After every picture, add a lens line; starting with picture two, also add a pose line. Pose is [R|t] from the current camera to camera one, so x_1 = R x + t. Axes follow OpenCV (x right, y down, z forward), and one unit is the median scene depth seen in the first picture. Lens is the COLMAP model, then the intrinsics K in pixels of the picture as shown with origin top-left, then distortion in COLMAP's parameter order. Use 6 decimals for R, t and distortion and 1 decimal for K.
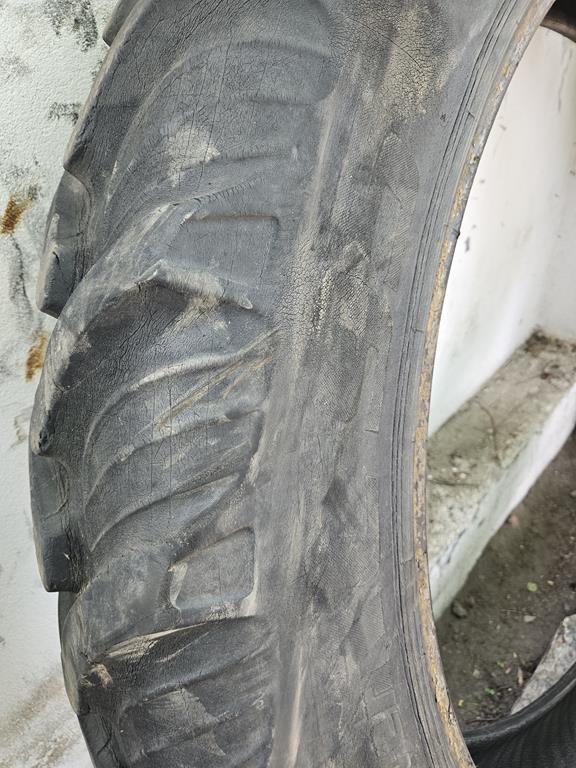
lens RADIAL K [[523.3, 0, 288.0], [0, 523.3, 384.0], [0, 0, 1]] dist [0.069450, -0.057332]
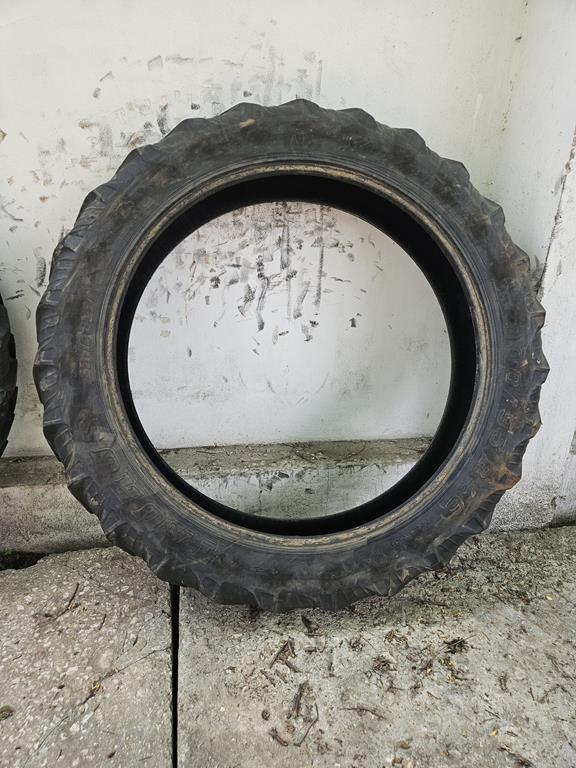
lens RADIAL K [[511.5, 0, 284.8], [0, 511.5, 385.8], [0, 0, 1]] dist [0.074735, -0.060233]
pose [[0.784832, 0.364477, -0.501193, 4.027442], [-0.500274, 0.849942, -0.165300, 1.201419], [0.365738, 0.380467, 0.849400, -1.818459]]
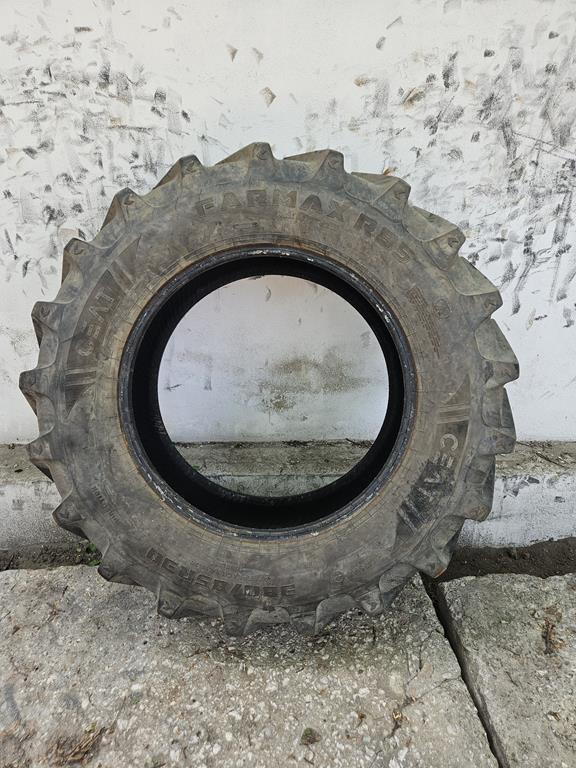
lens RADIAL K [[511.9, 0, 284.5], [0, 511.9, 377.5], [0, 0, 1]] dist [0.067463, -0.055901]
pose [[0.703703, 0.410943, -0.579593, 2.169744], [-0.540994, 0.838726, -0.062166, 1.963598], [0.460573, 0.357302, 0.812532, -2.223491]]
